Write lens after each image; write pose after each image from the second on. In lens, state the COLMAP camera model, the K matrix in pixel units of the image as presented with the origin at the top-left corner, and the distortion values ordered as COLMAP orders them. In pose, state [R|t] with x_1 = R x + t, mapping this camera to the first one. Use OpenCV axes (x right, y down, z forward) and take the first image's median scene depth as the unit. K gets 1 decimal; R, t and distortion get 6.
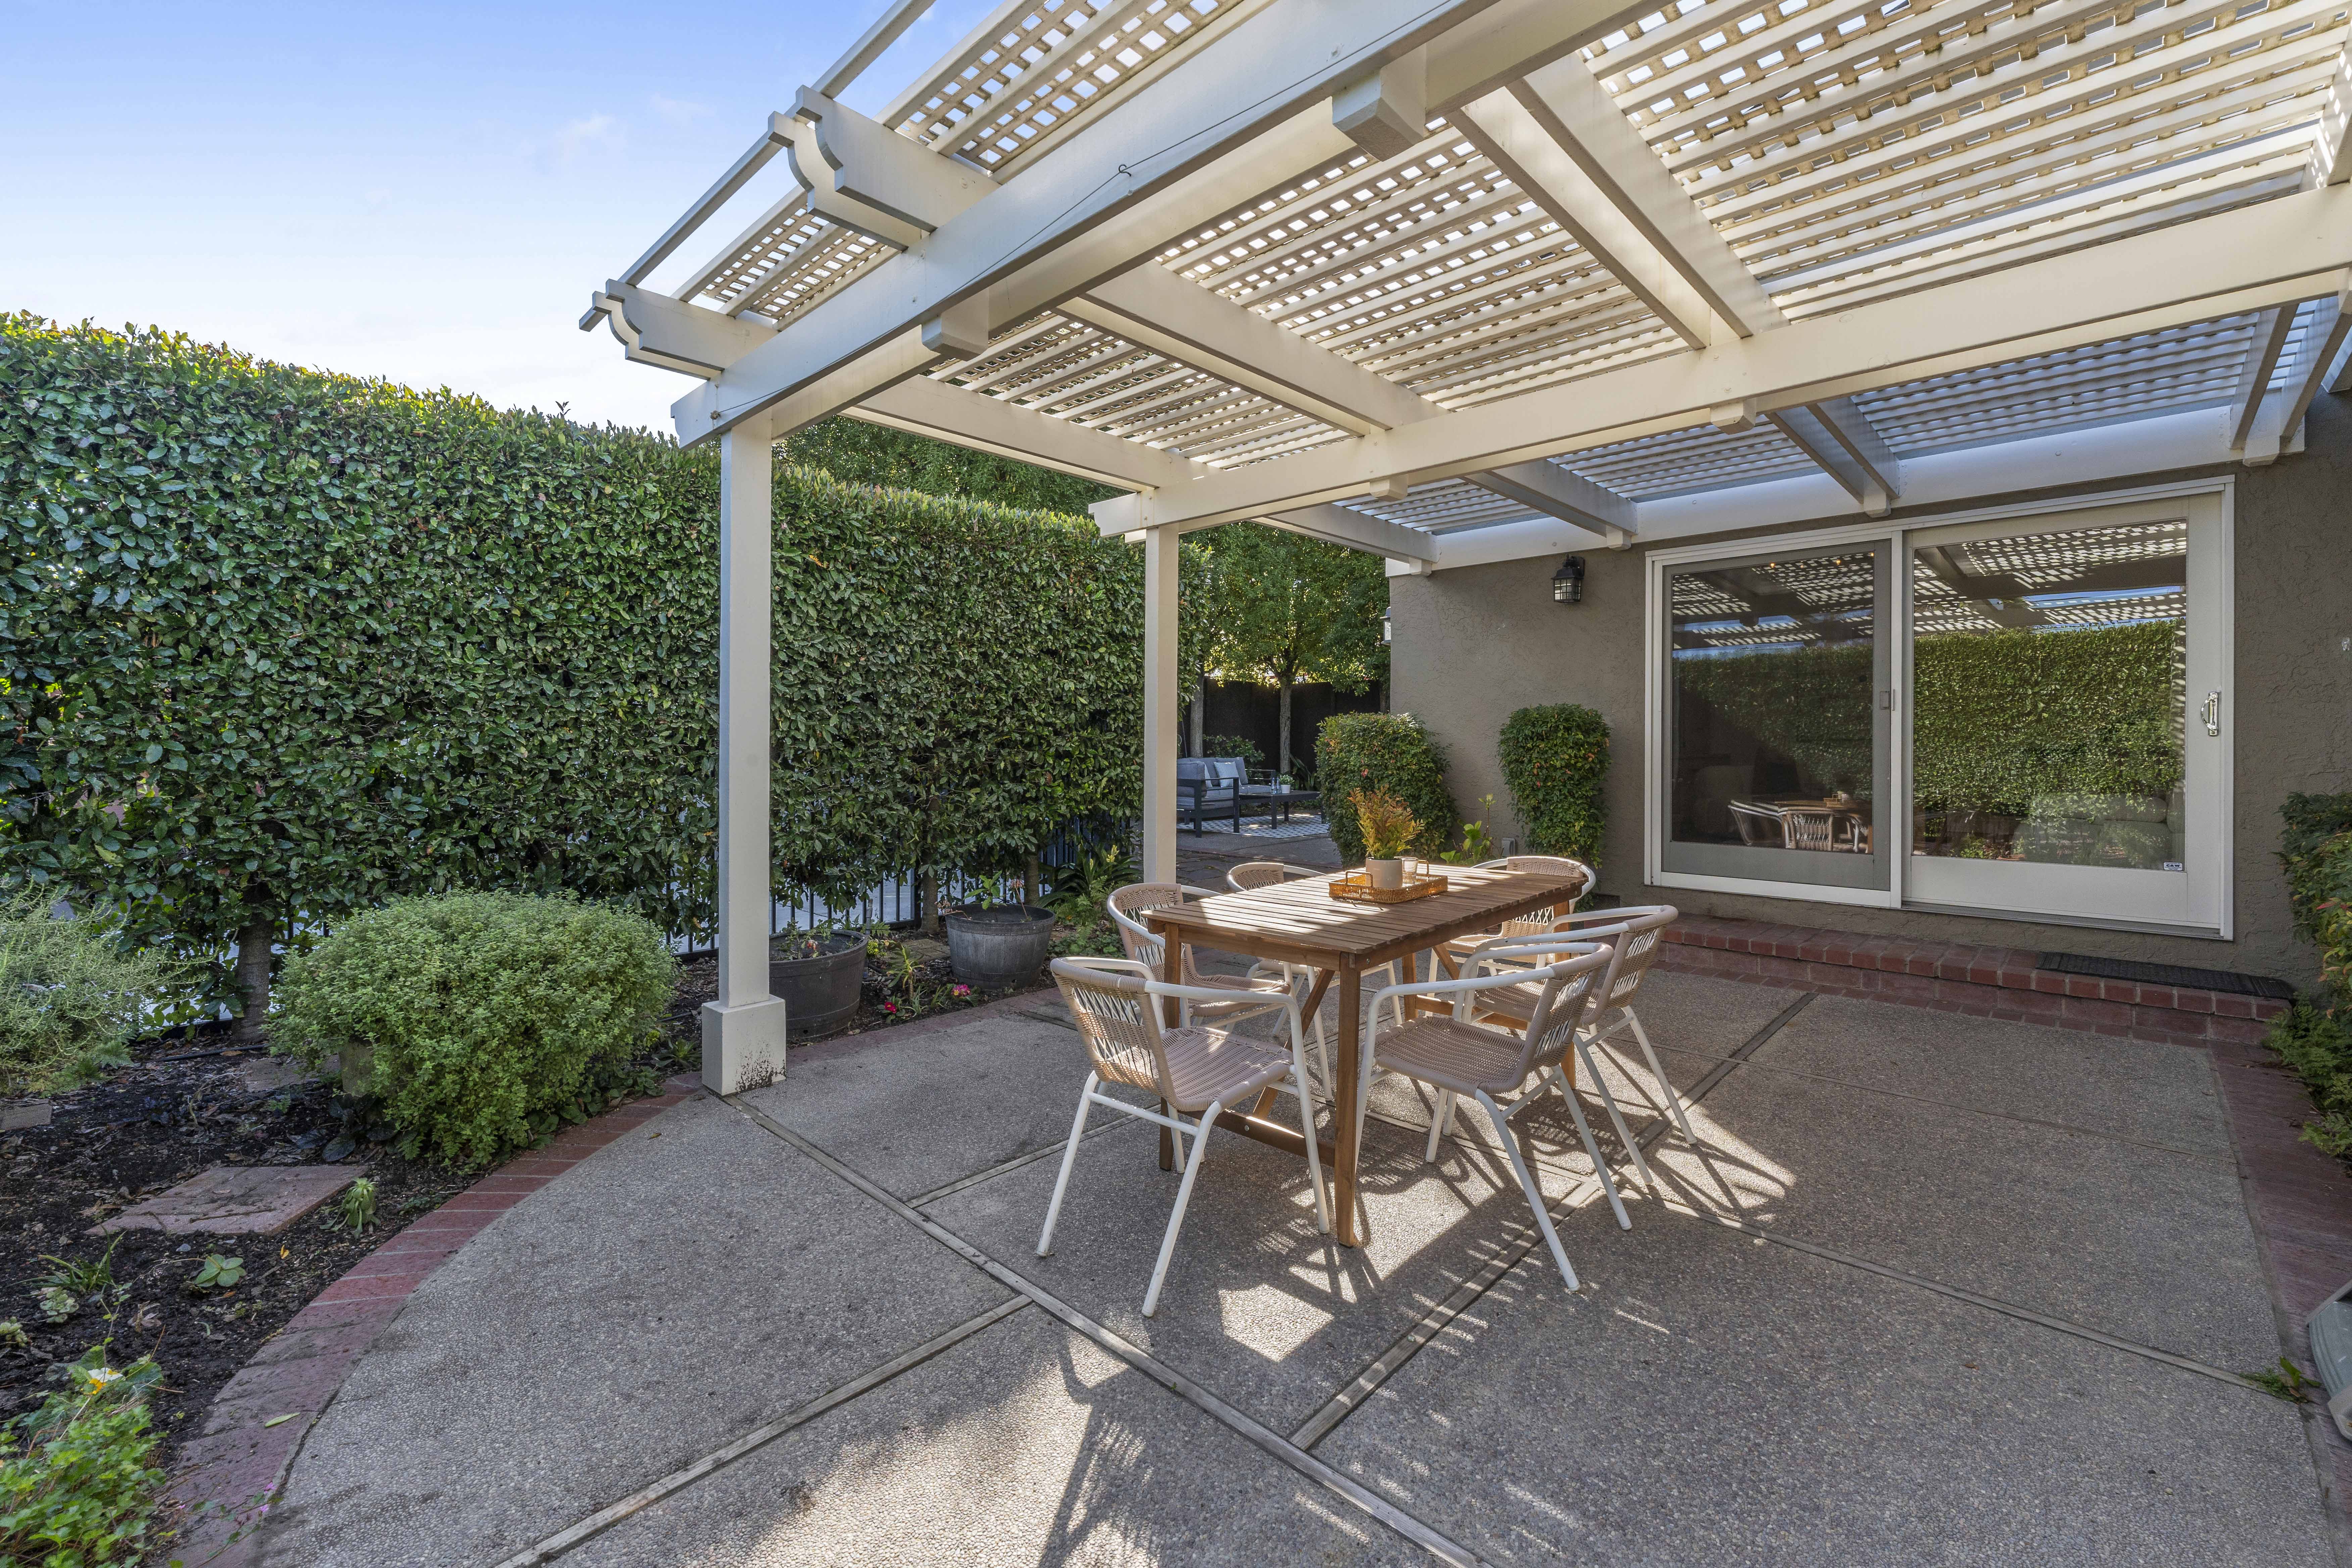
lens RADIAL K [[961.9, 0, 1166.5], [0, 961.9, 772.4], [0, 0, 1]] dist [0.000520, -0.000424]
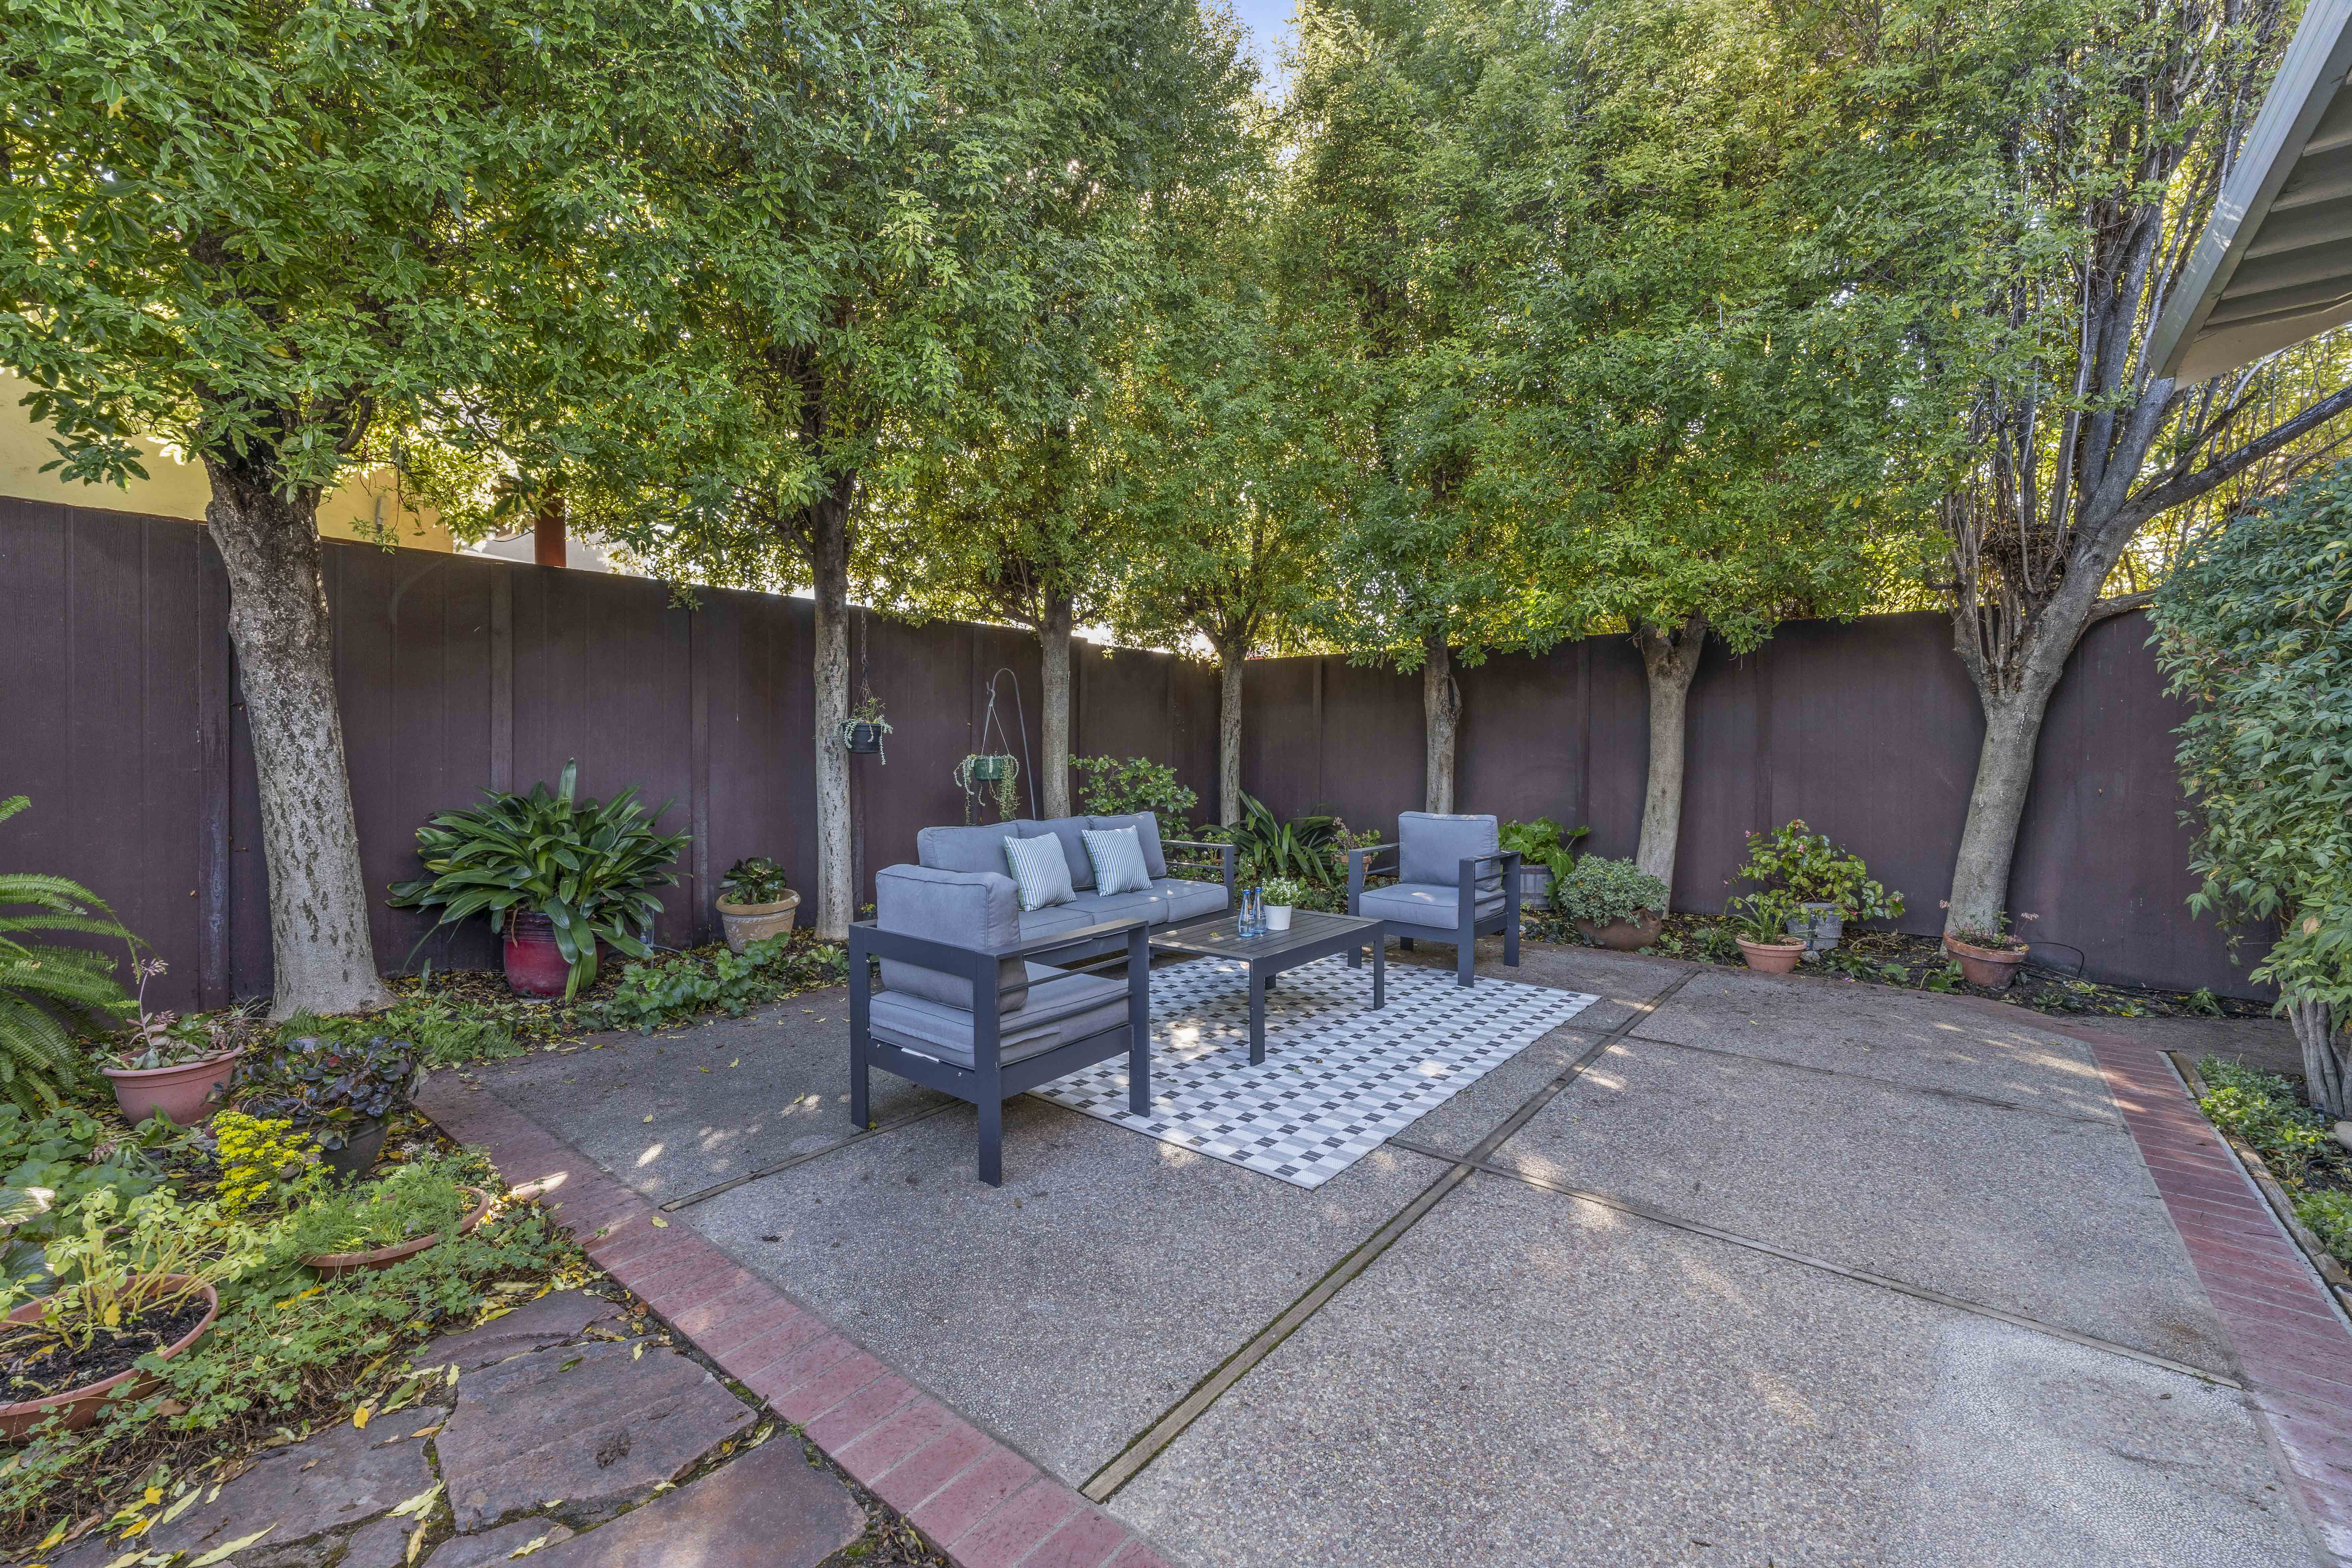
lens RADIAL K [[961.9, 0, 1161.2], [0, 961.9, 775.2], [0, 0, 1]] dist [0.000520, -0.000424]
pose [[0.995012, 0.003850, 0.099681, 0.039432], [-0.003138, 0.999968, -0.007303, -0.028334], [-0.099706, 0.006954, 0.994993, 0.568387]]
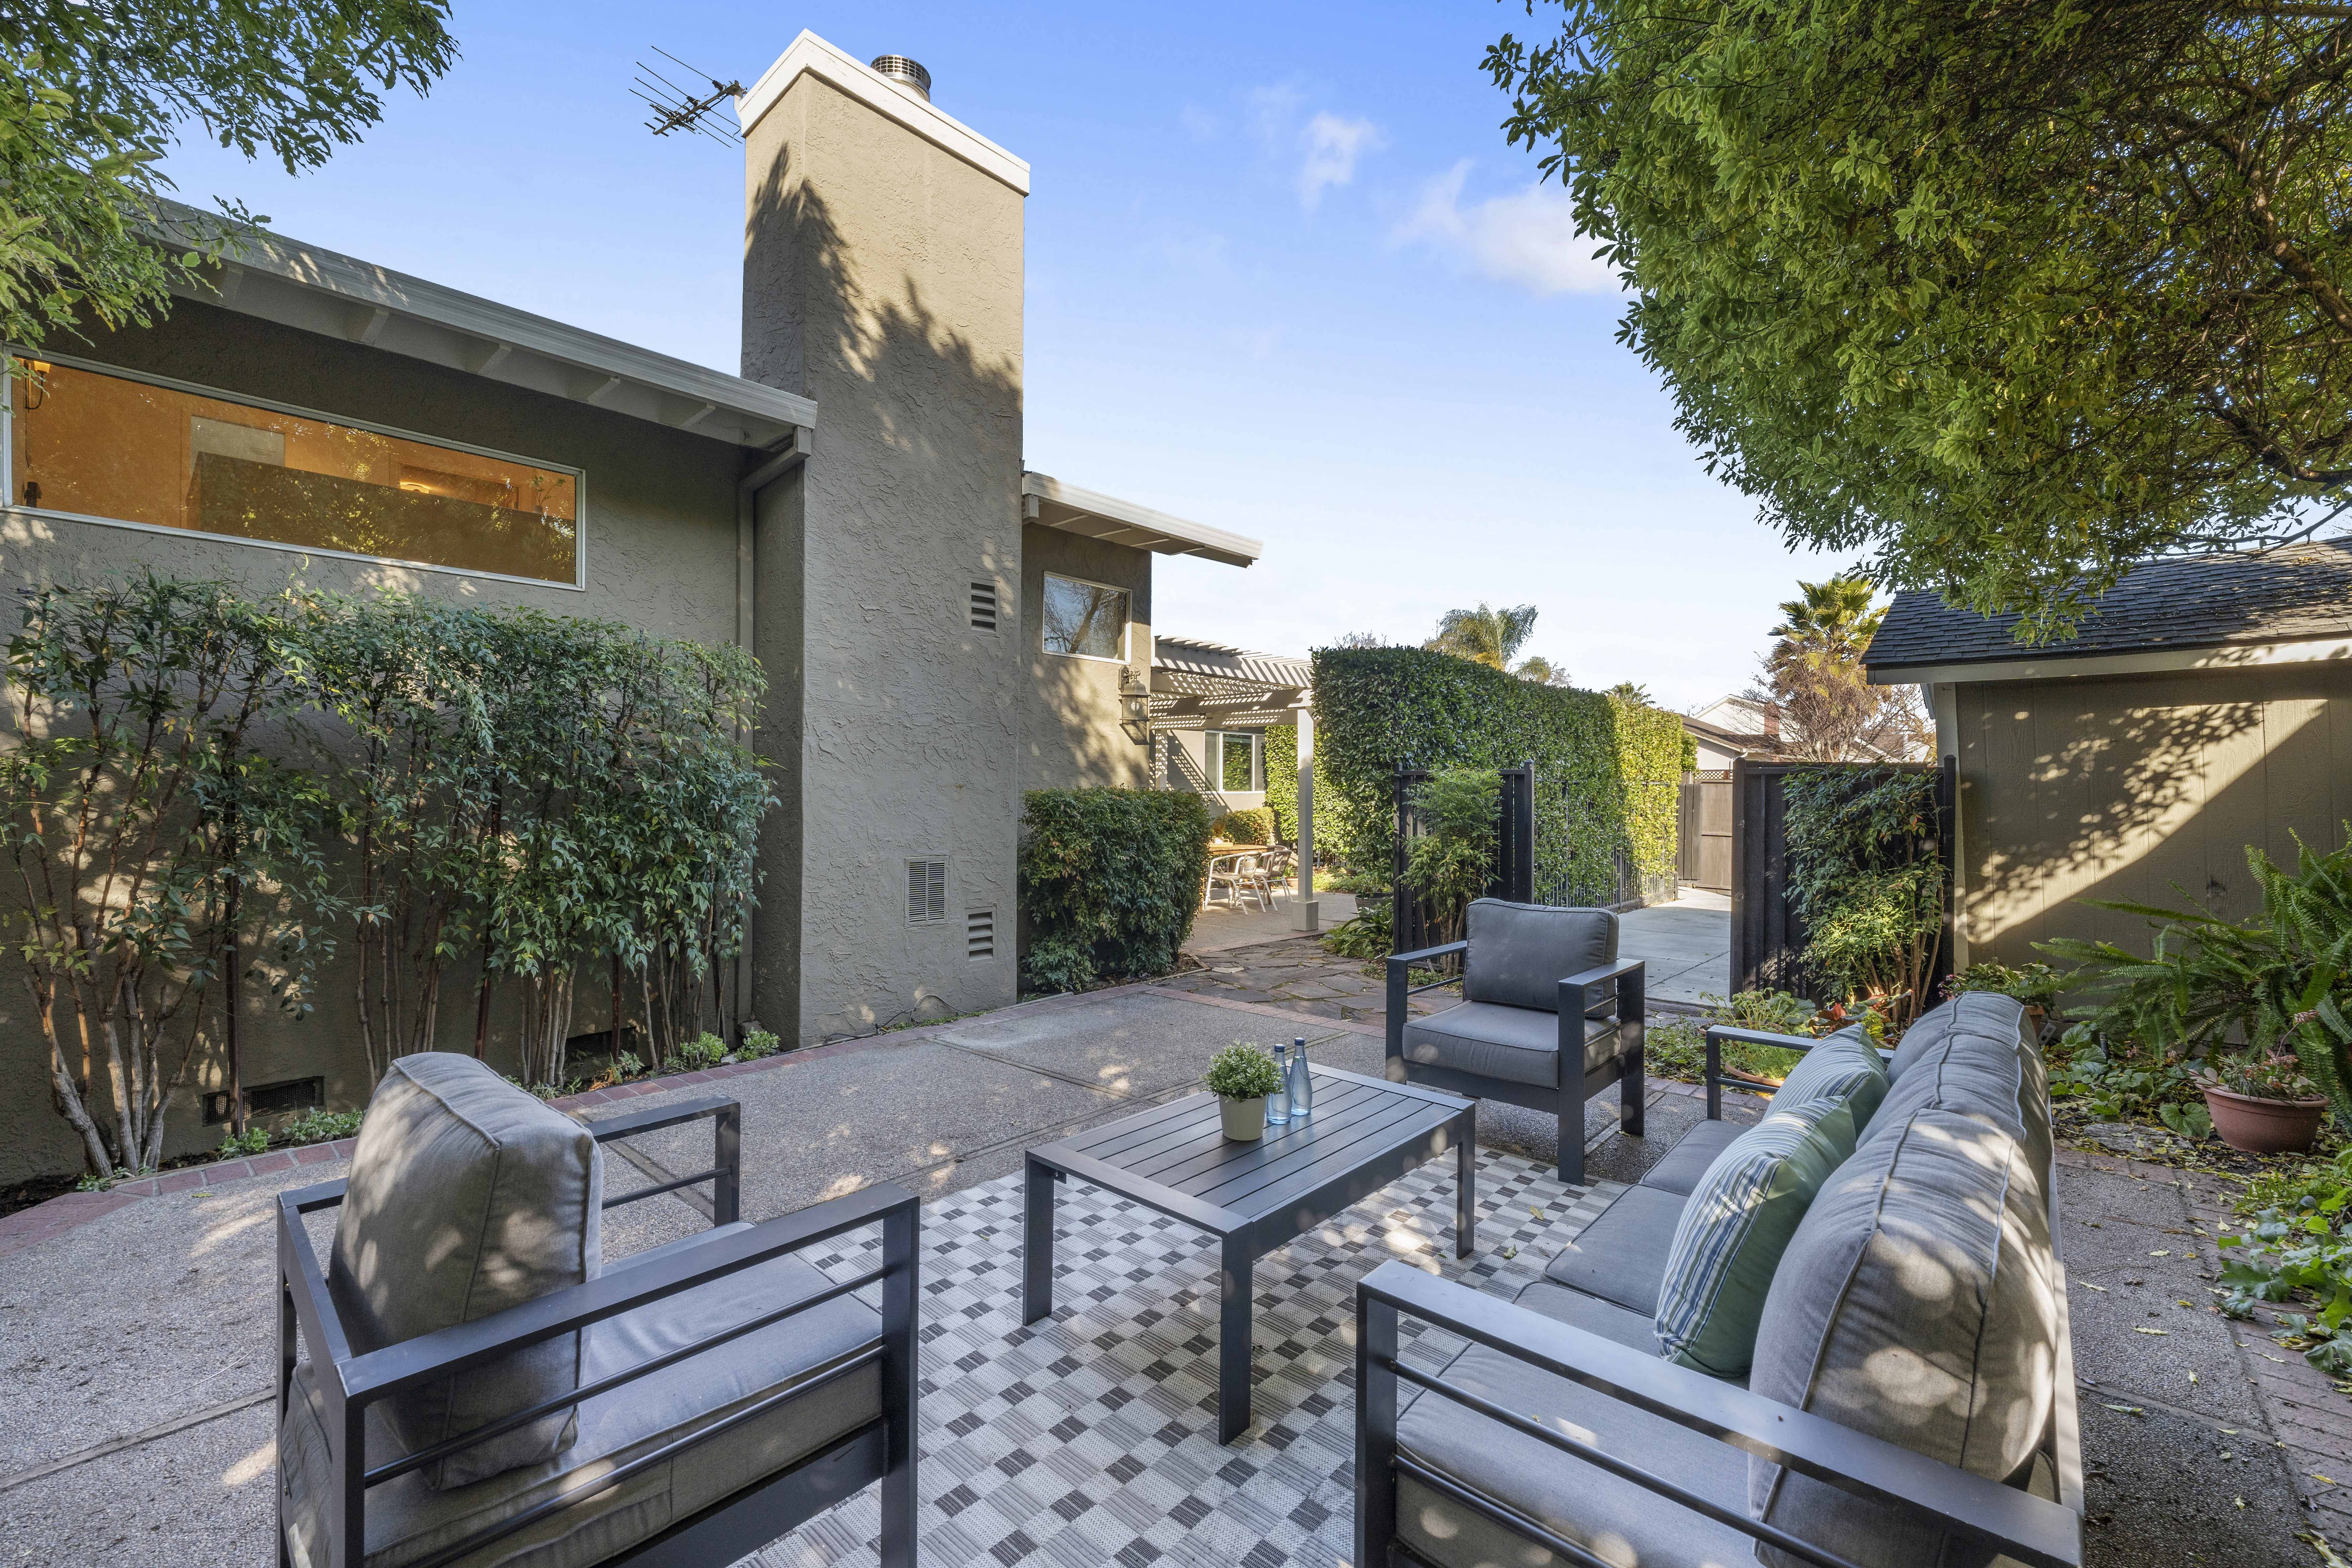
lens RADIAL K [[961.9, 0, 1179.8], [0, 961.9, 789.8], [0, 0, 1]] dist [0.000520, -0.000424]
pose [[-0.999510, -0.008994, -0.029967, 0.119566], [-0.009704, 0.999673, 0.023639, -0.044135], [0.029744, 0.023918, -0.999271, 1.033076]]
